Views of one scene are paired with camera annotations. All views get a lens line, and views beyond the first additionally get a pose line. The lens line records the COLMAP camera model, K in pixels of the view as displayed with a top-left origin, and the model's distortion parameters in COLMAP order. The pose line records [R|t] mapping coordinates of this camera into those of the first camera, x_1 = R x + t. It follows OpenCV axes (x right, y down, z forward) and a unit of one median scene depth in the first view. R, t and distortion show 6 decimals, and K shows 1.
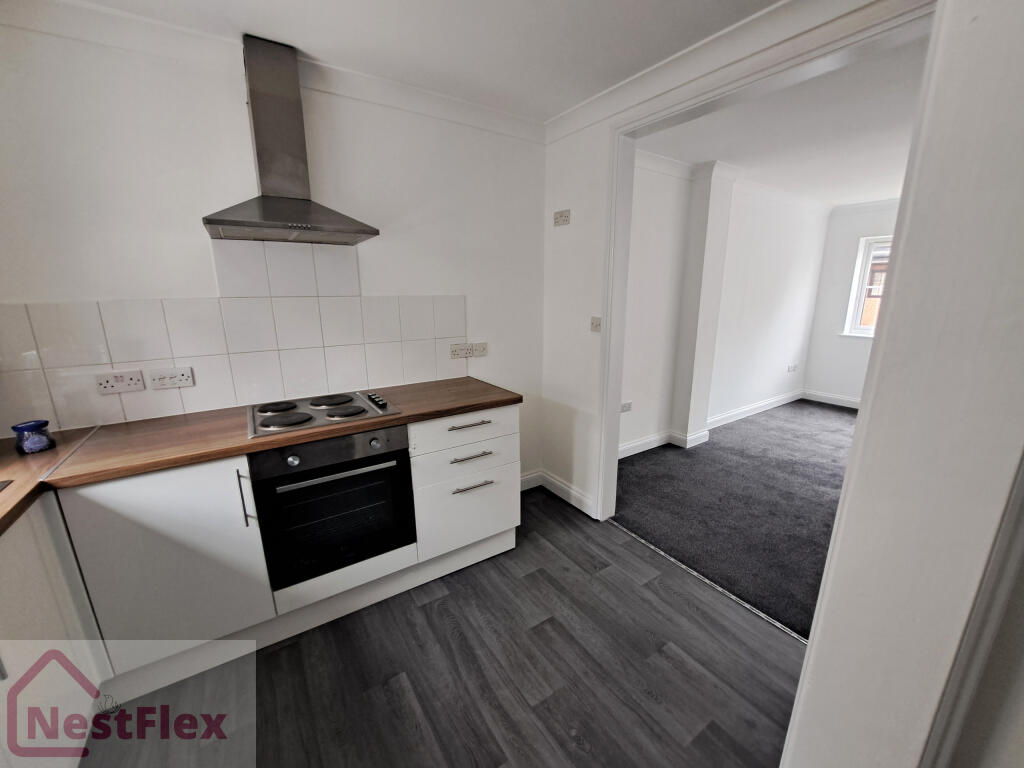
lens RADIAL K [[409.4, 0, 519.3], [0, 409.4, 391.5], [0, 0, 1]] dist [-0.018572, -0.001330]
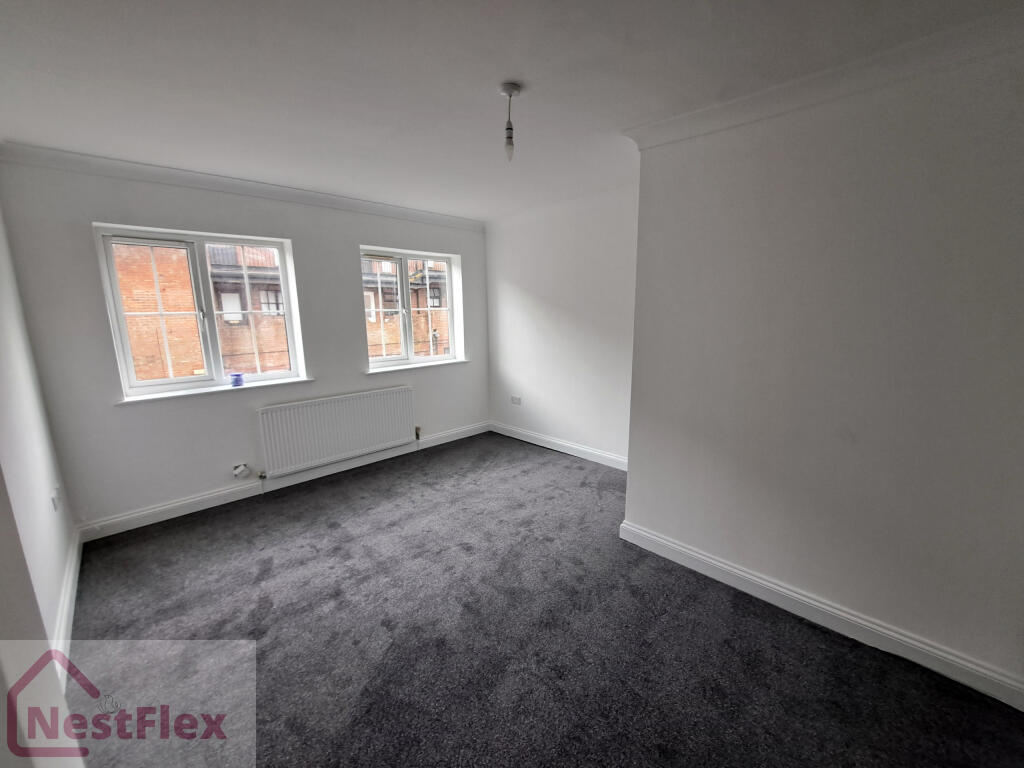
lens RADIAL K [[409.4, 0, 510.5], [0, 409.4, 389.5], [0, 0, 1]] dist [-0.018572, -0.001330]
pose [[-0.191422, -0.186149, 0.963694, 0.260441], [0.250380, 0.940105, 0.231327, -0.203302], [-0.949035, 0.285571, -0.133349, 0.780931]]
